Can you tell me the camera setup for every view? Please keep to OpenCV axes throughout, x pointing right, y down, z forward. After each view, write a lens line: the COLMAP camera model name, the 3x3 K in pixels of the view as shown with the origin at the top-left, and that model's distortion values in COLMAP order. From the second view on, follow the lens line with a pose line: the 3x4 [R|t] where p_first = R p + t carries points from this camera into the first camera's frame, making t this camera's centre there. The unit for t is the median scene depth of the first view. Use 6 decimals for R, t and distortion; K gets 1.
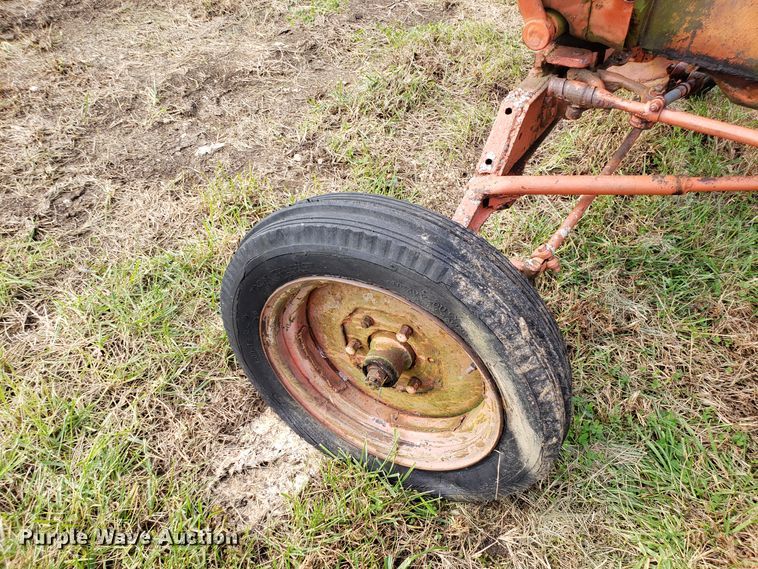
lens RADIAL K [[599.1, 0, 381.9], [0, 599.1, 281.5], [0, 0, 1]] dist [0.019164, -0.009241]
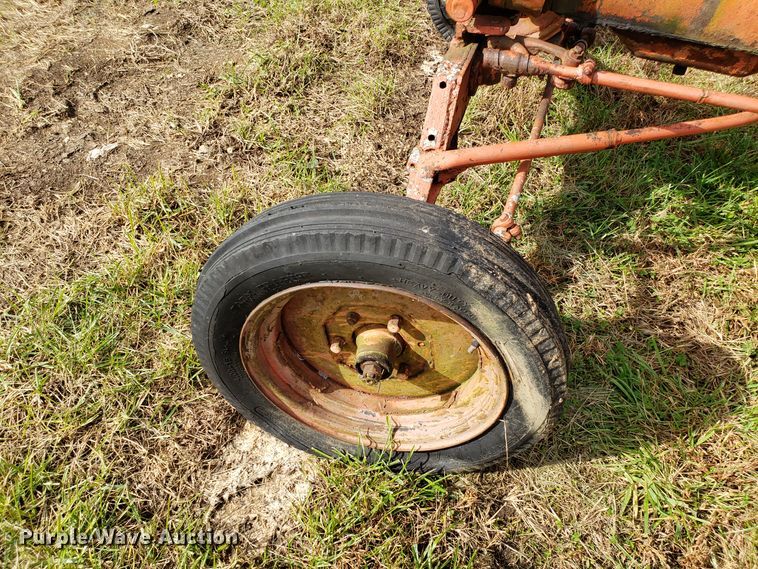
lens RADIAL K [[599.1, 0, 379.0], [0, 599.1, 265.1], [0, 0, 1]] dist [0.019164, -0.009241]
pose [[0.967271, -0.158530, 0.198129, -0.140723], [0.151261, 0.987157, 0.051397, -0.053449], [-0.203732, -0.019746, 0.978827, 0.030503]]
